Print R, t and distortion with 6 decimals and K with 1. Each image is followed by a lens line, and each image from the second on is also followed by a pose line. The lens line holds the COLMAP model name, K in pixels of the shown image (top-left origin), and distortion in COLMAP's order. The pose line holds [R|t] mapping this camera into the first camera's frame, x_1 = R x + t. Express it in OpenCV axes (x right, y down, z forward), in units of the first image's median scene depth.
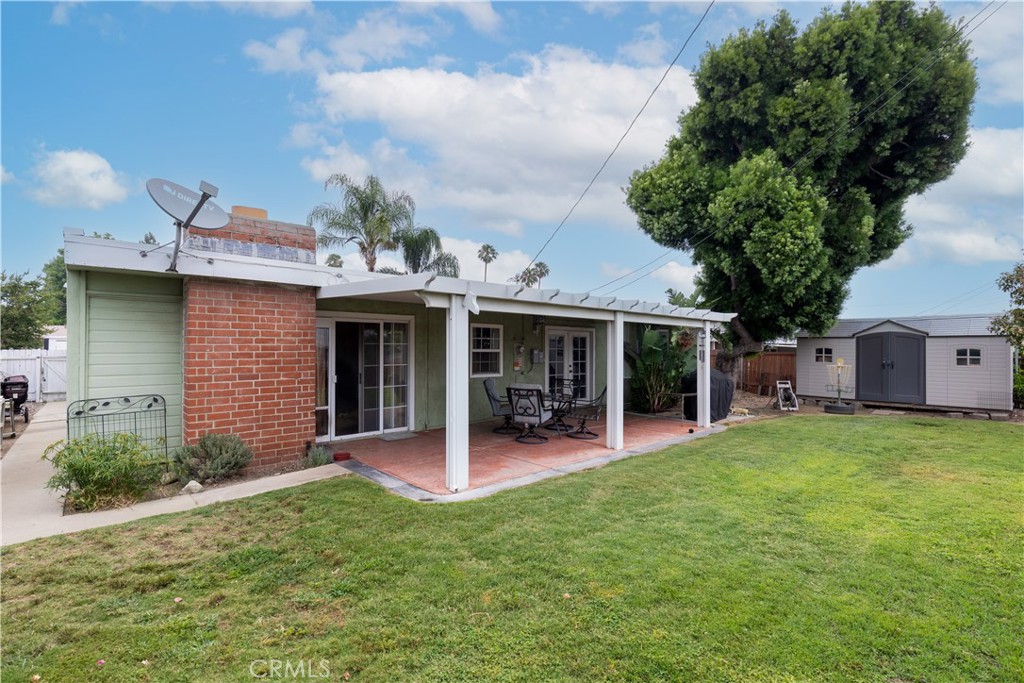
lens RADIAL K [[468.4, 0, 511.2], [0, 468.4, 349.8], [0, 0, 1]] dist [0.002344, 0.000309]
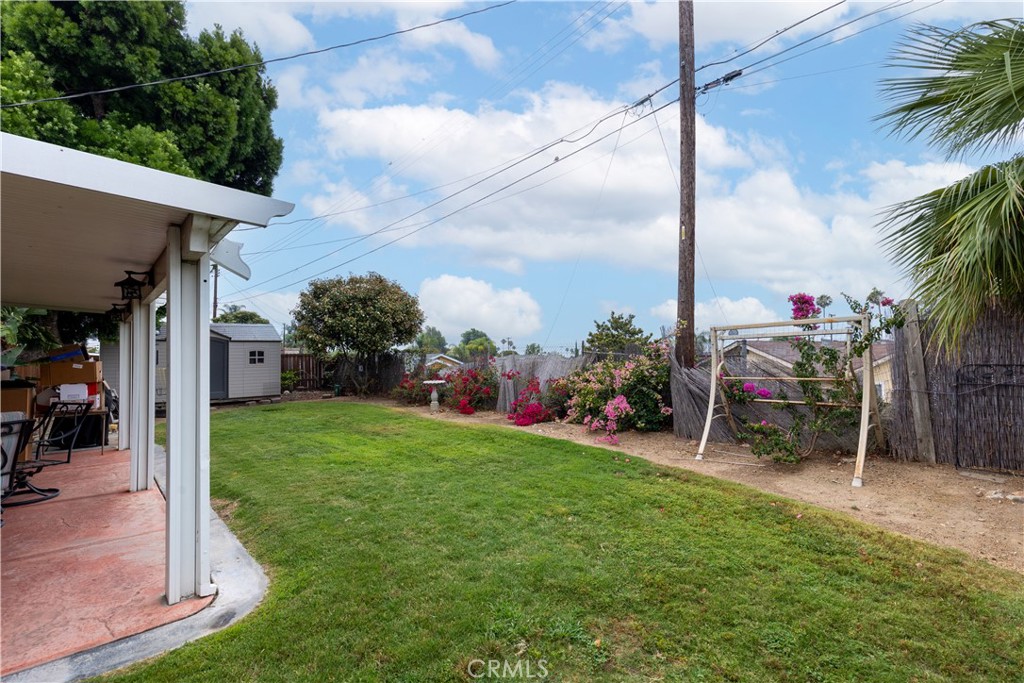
lens RADIAL K [[468.4, 0, 511.2], [0, 468.4, 349.8], [0, 0, 1]] dist [0.002344, 0.000309]
pose [[-0.002888, 0.004257, 0.999987, -0.378174], [0.013420, 0.999901, -0.004218, 0.011496], [-0.999906, 0.013407, -0.002945, 0.356481]]
